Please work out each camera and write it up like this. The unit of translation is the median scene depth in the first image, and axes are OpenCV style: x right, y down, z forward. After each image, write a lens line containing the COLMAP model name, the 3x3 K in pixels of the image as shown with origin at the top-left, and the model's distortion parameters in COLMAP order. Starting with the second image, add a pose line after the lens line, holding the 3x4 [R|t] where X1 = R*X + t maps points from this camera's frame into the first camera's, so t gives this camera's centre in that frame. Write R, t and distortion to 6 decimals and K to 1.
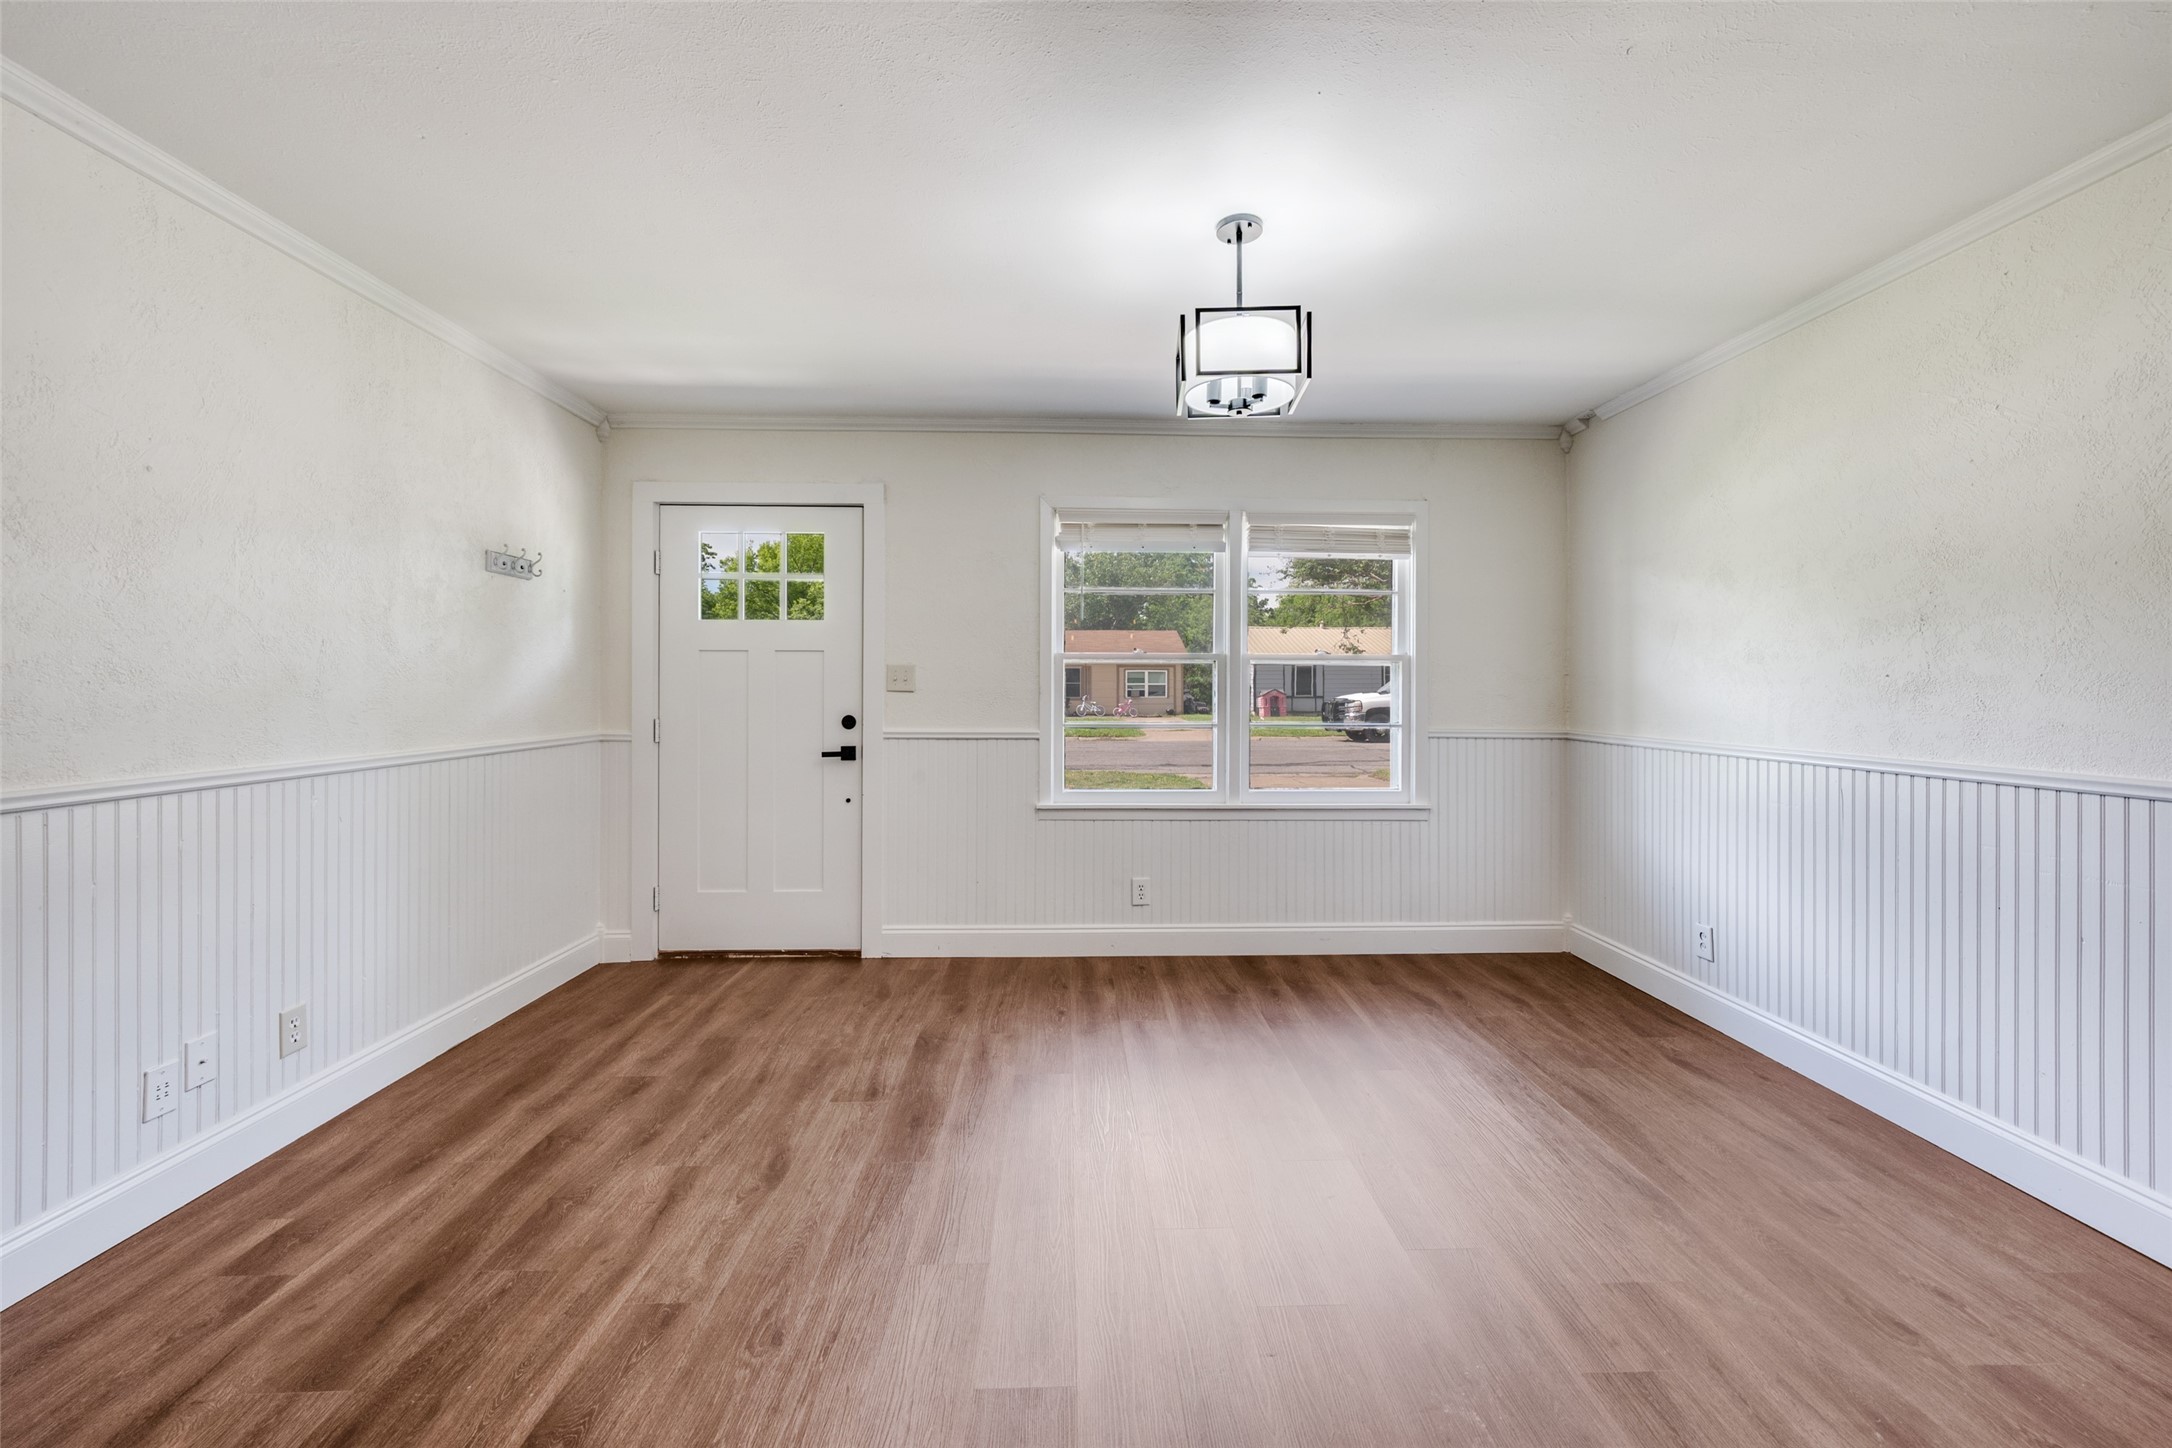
lens RADIAL K [[864.3, 0, 1098.0], [0, 864.3, 677.9], [0, 0, 1]] dist [0.001760, -0.000077]
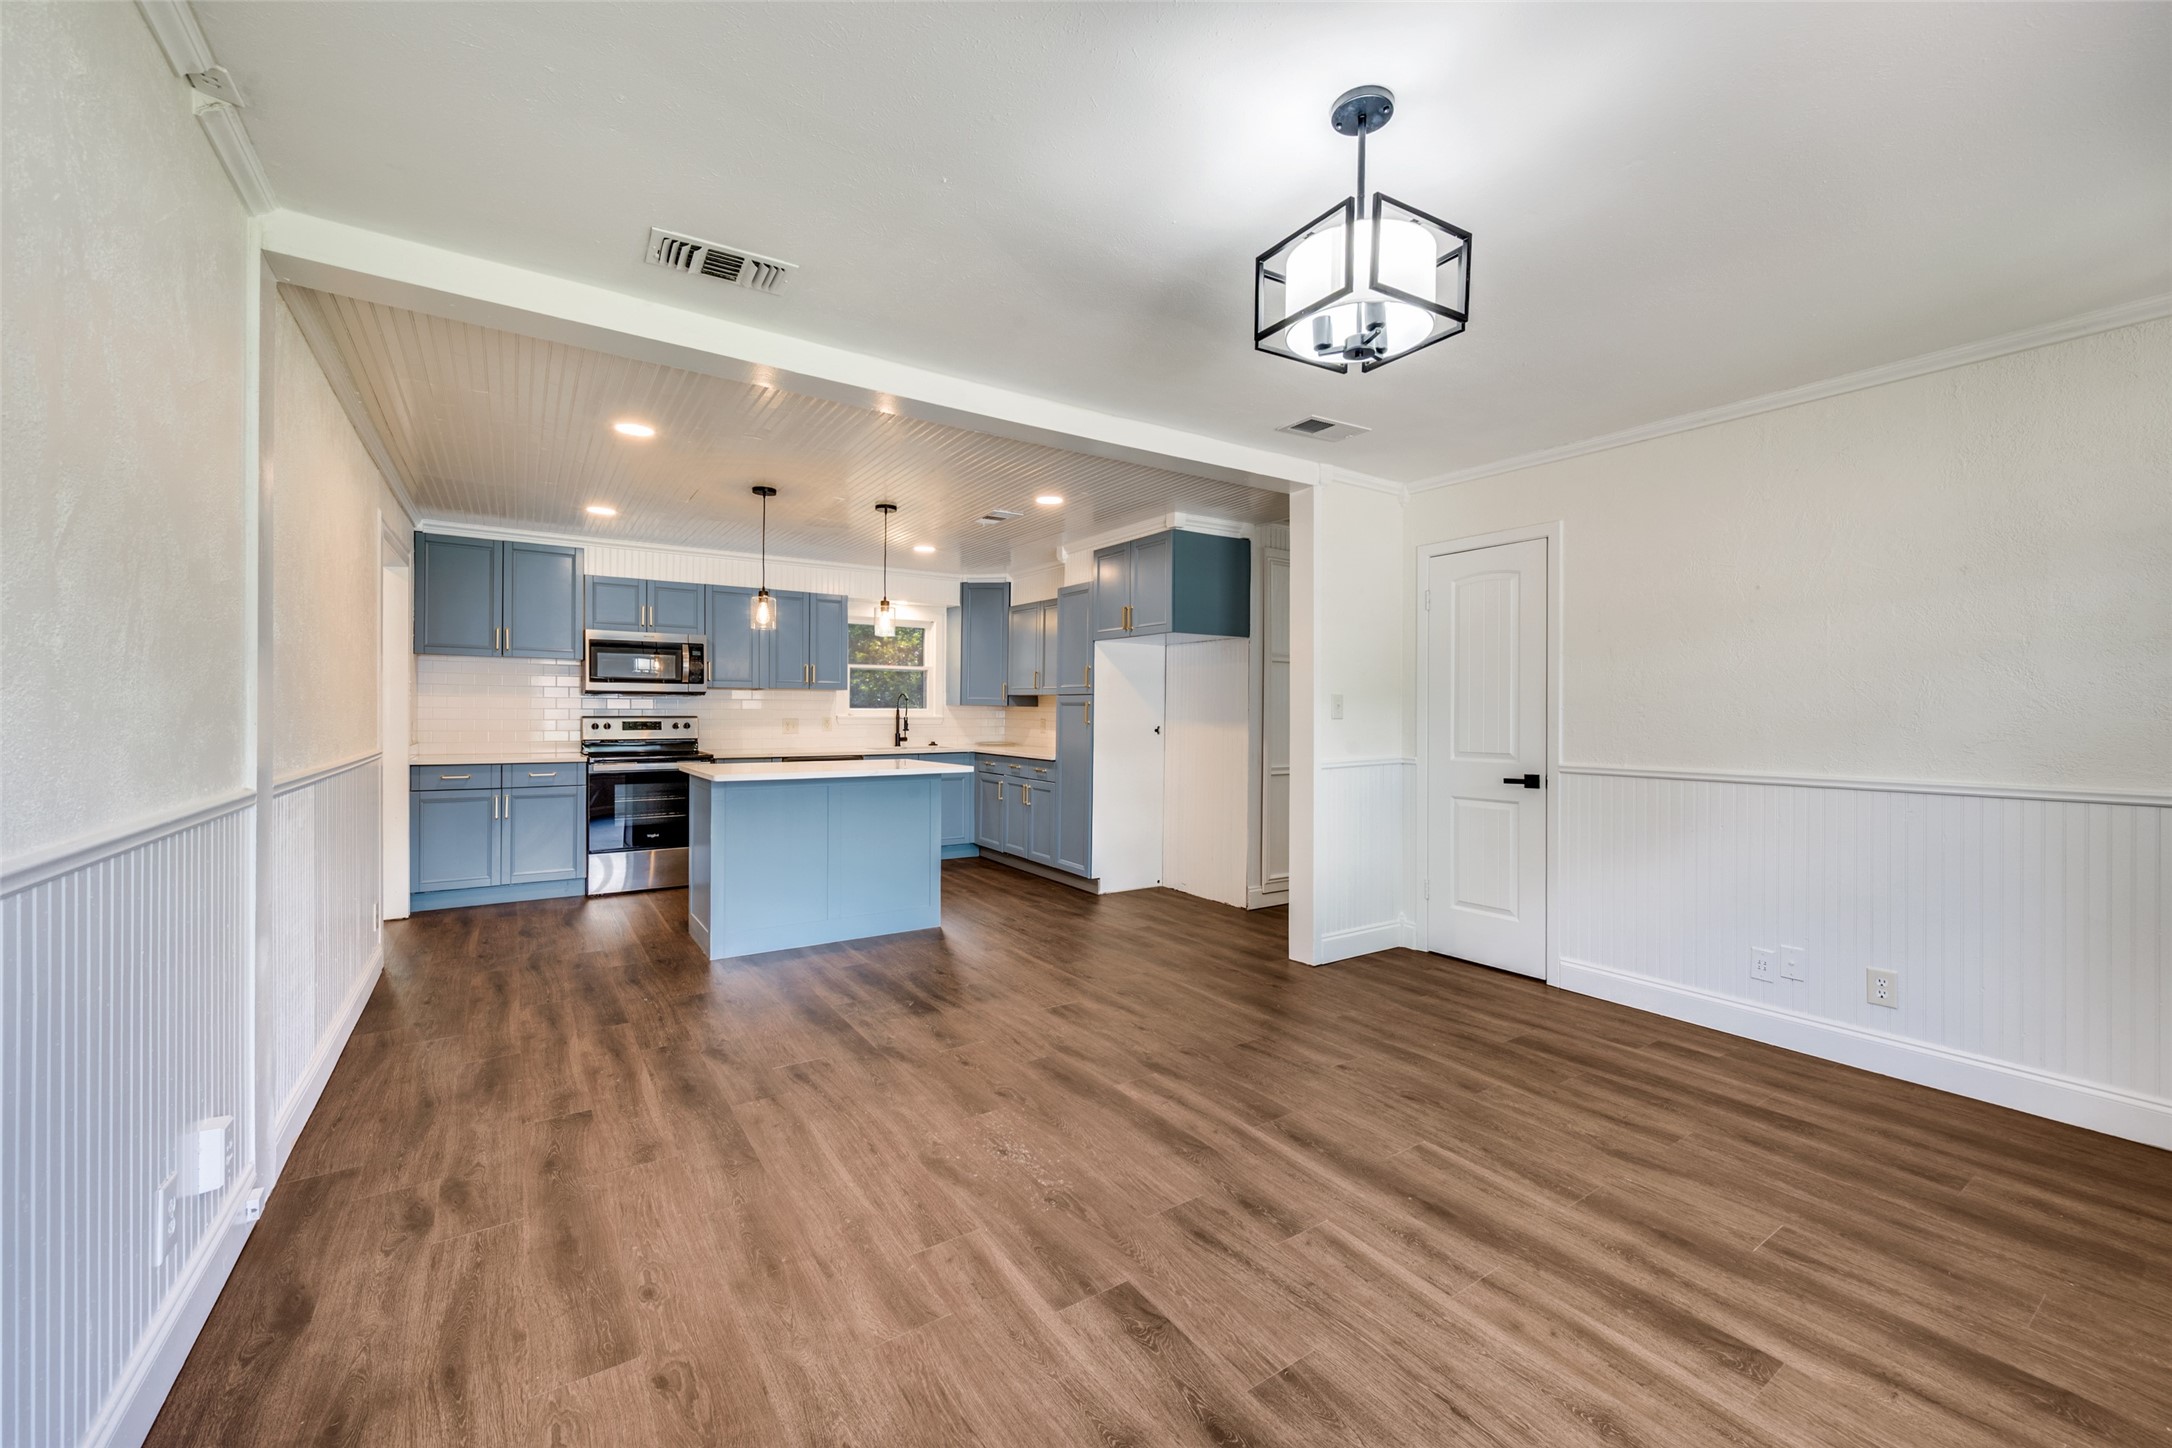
lens RADIAL K [[853.4, 0, 1091.6], [0, 853.4, 713.3], [0, 0, 1]] dist [0.001096, -0.000009]
pose [[-0.848338, -0.007211, -0.529406, 0.443923], [-0.001229, 0.999931, -0.011651, 0.011126], [0.529454, -0.009233, -0.848289, 0.884331]]
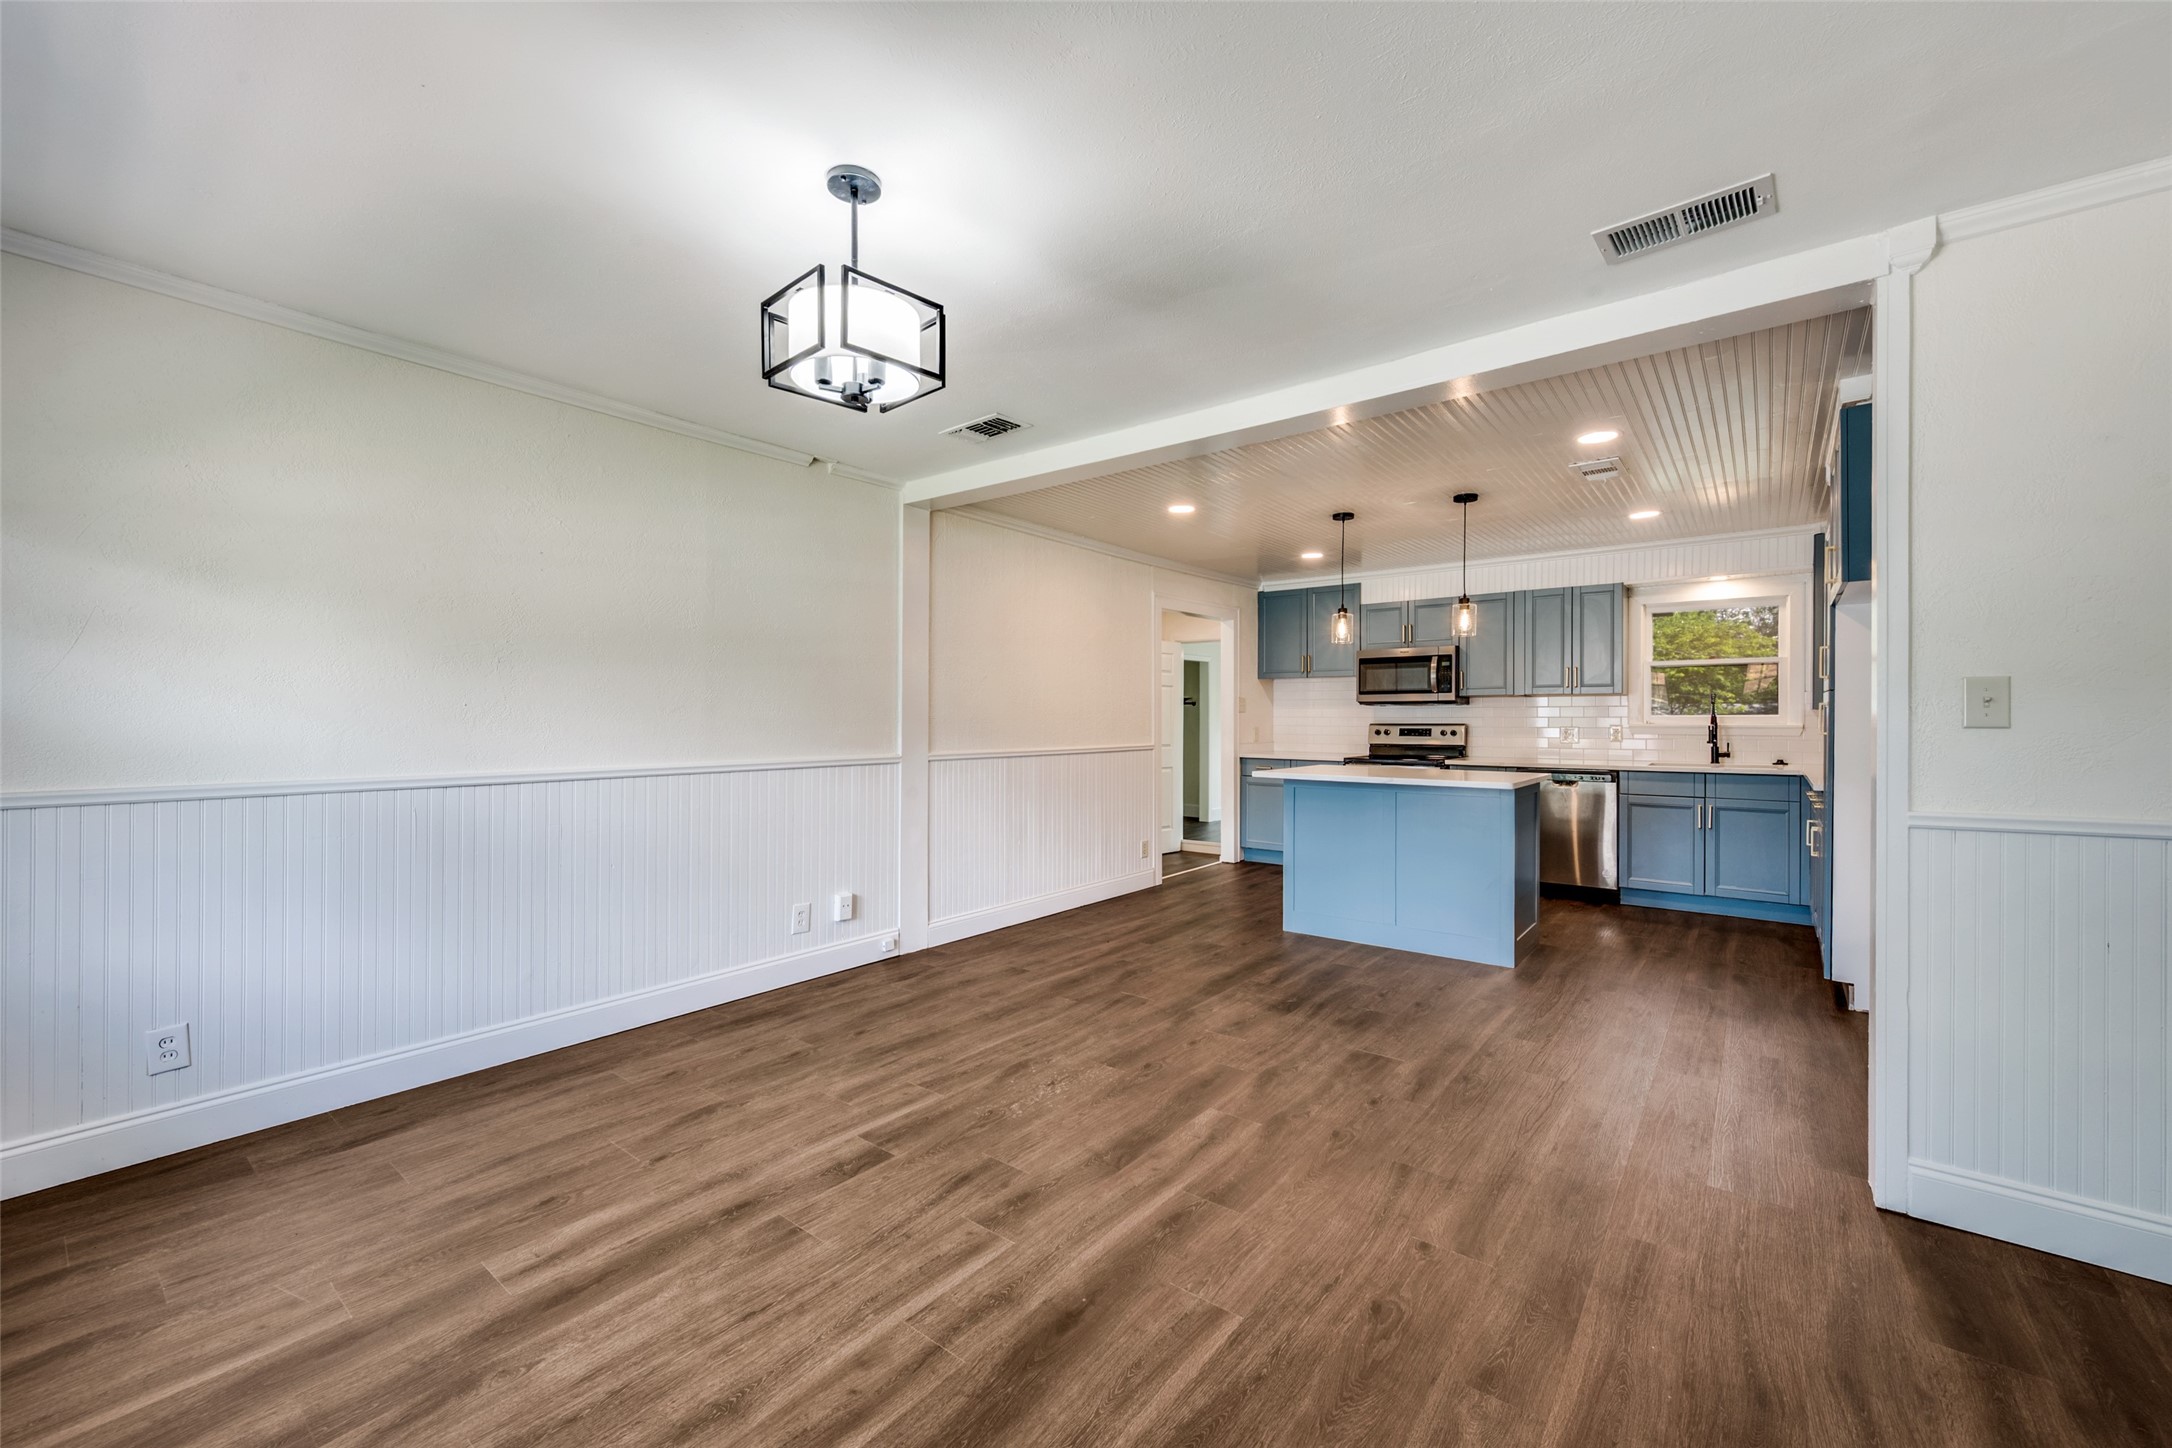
lens RADIAL K [[860.5, 0, 1091.9], [0, 860.5, 726.8], [0, 0, 1]] dist [-0.000438, -0.000136]
pose [[-0.765422, -0.009927, 0.643452, -0.332962], [-0.011586, 0.999932, 0.001644, 0.009964], [-0.643424, -0.006196, -0.765485, 0.874210]]
